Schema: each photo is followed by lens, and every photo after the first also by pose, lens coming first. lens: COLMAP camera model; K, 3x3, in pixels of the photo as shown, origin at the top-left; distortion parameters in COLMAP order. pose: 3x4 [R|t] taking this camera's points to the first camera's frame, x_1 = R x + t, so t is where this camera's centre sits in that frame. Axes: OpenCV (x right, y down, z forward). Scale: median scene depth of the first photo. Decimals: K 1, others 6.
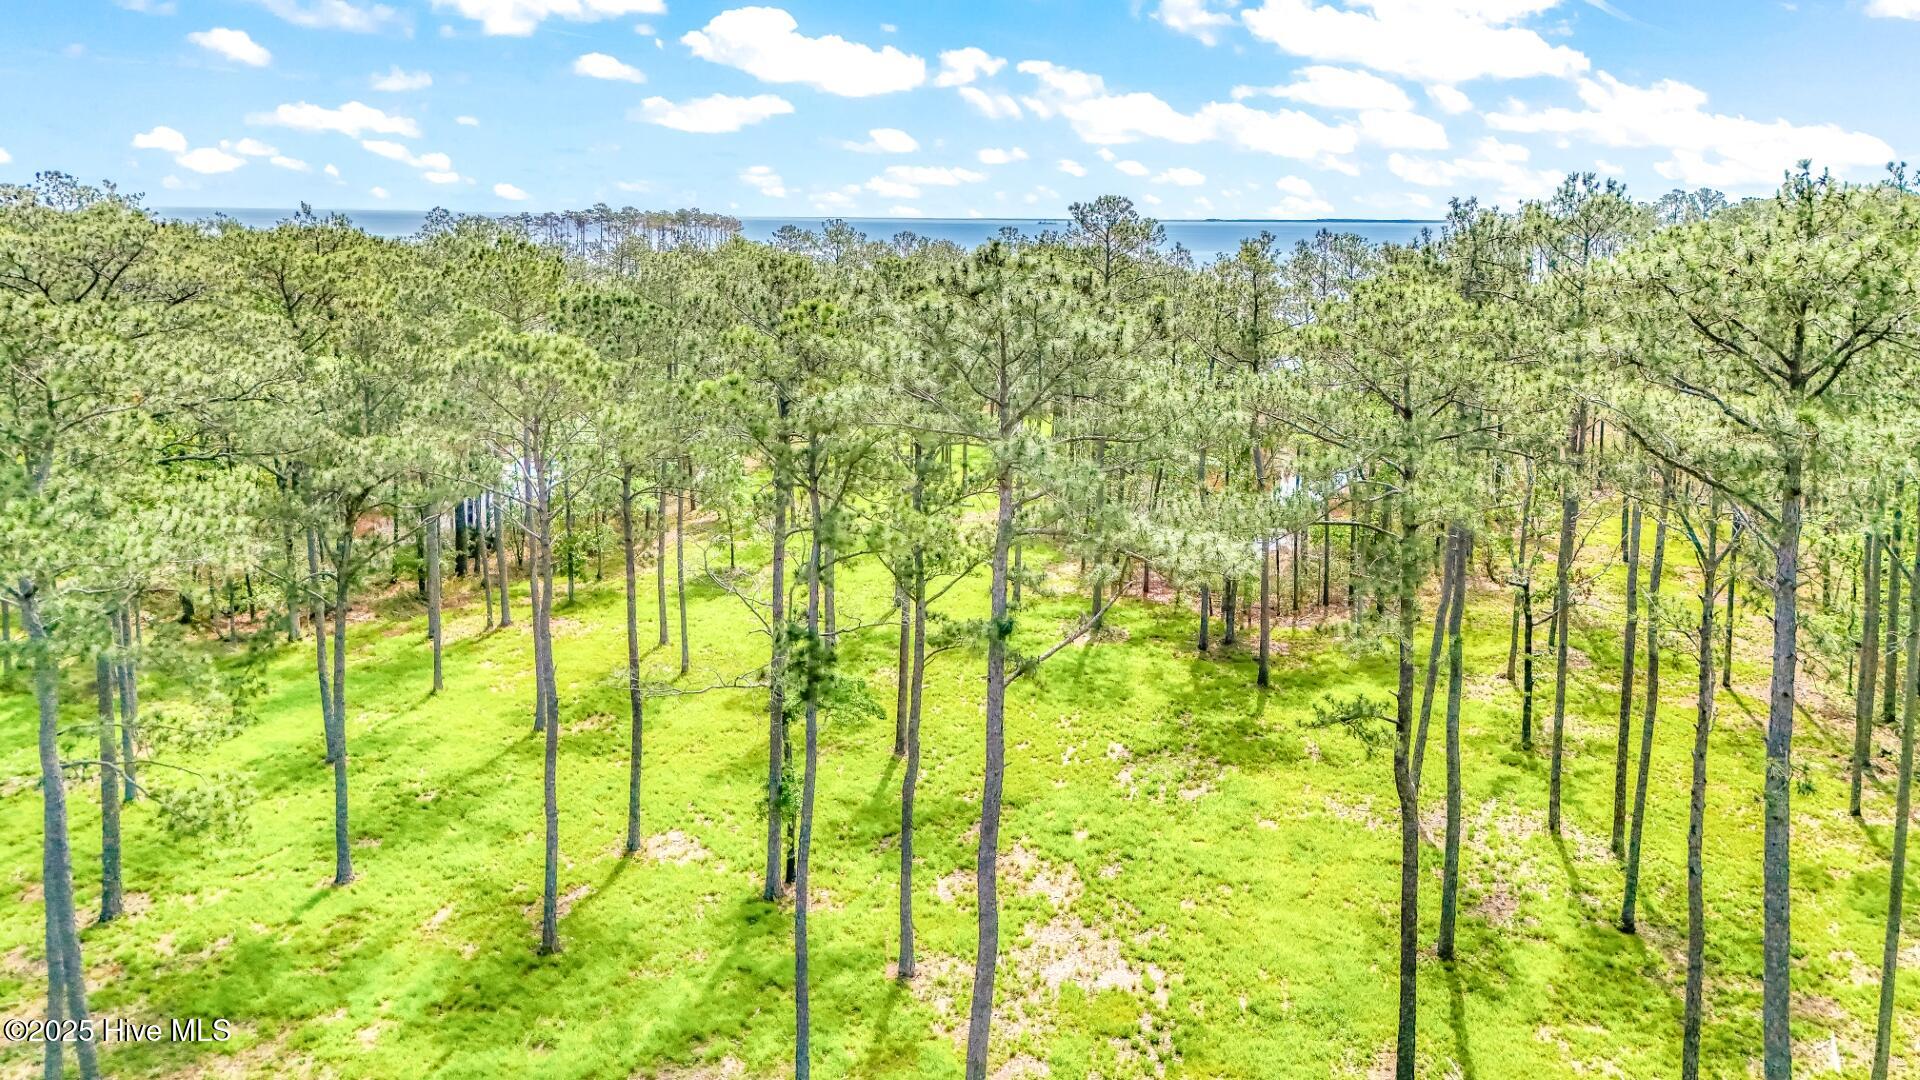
lens RADIAL K [[1426.9, 0, 978.1], [0, 1426.9, 358.4], [0, 0, 1]] dist [0.026098, 0.002579]
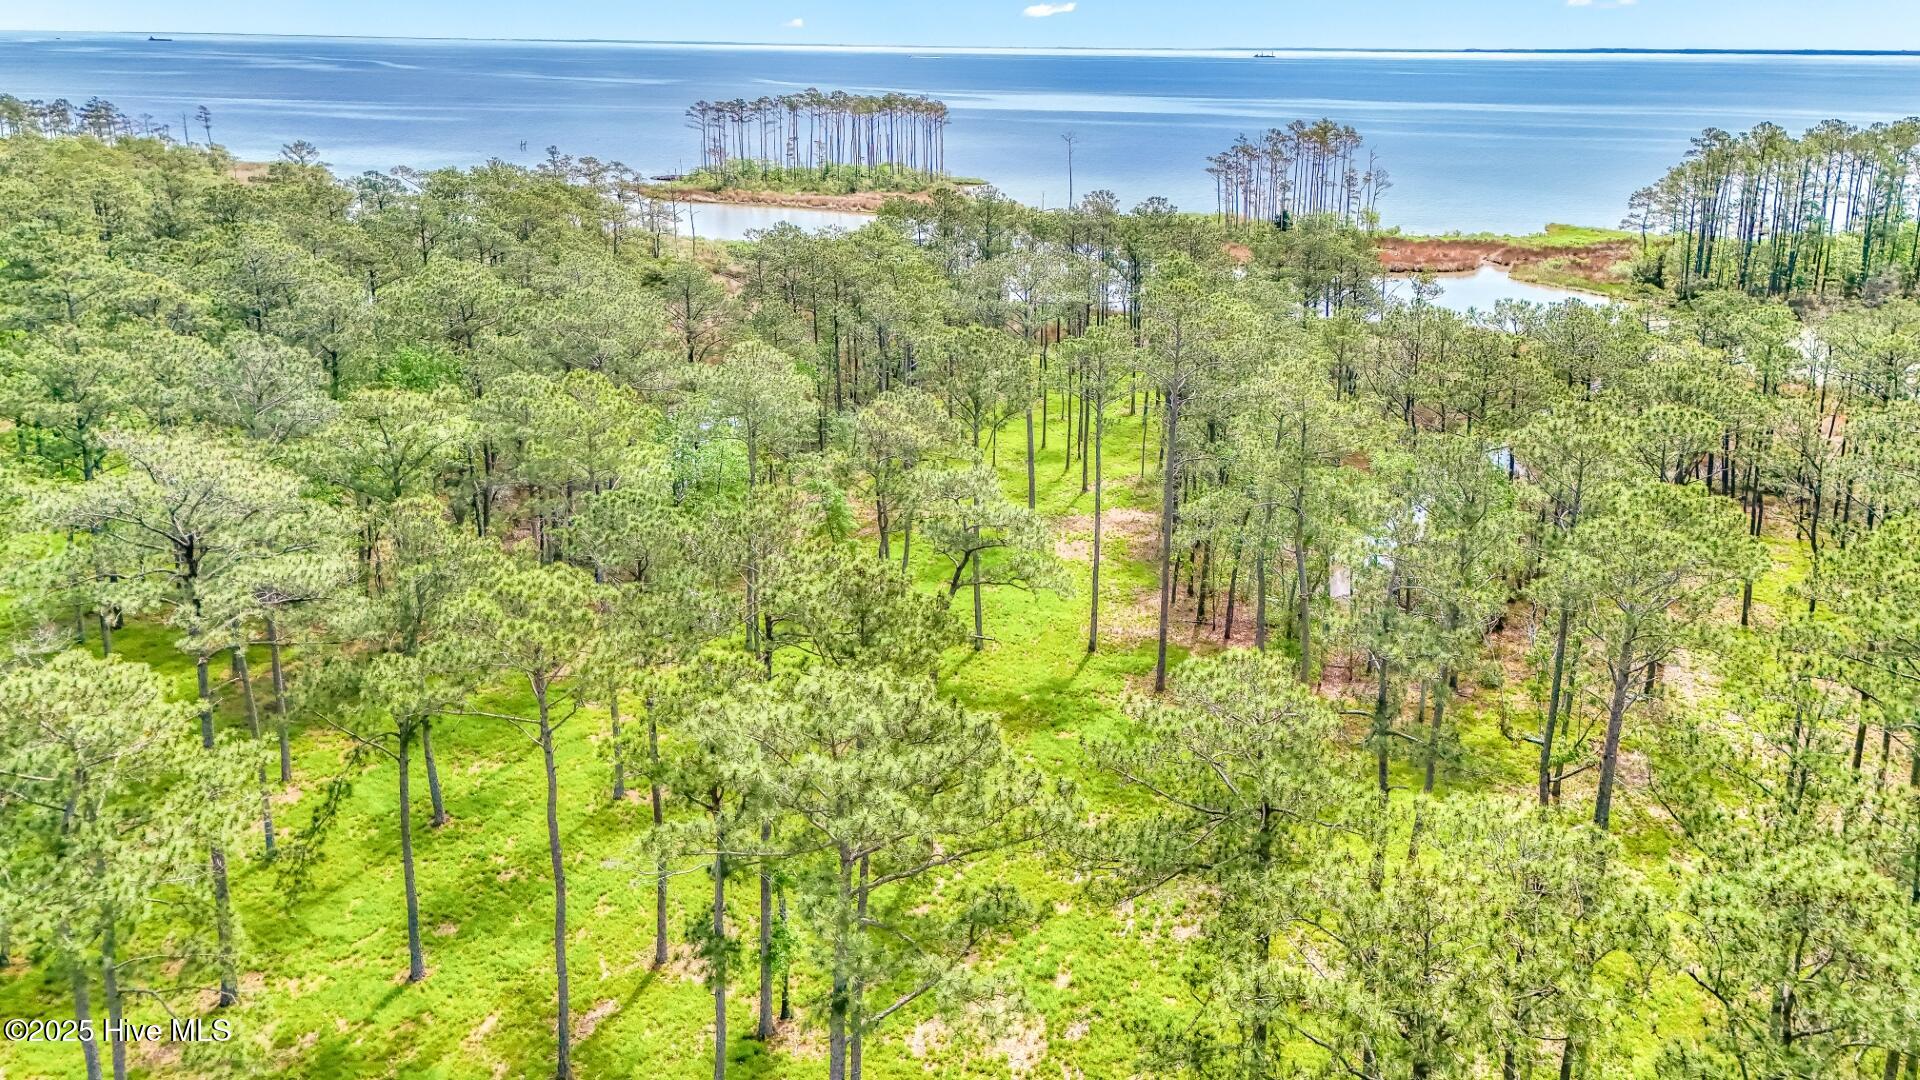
lens RADIAL K [[1426.9, 0, 978.1], [0, 1426.9, 358.4], [0, 0, 1]] dist [0.026098, 0.002579]
pose [[0.986937, 0.032992, -0.157689, 0.180047], [-0.015487, 0.993703, 0.110974, -0.276614], [0.160358, -0.107082, 0.981233, -0.022776]]
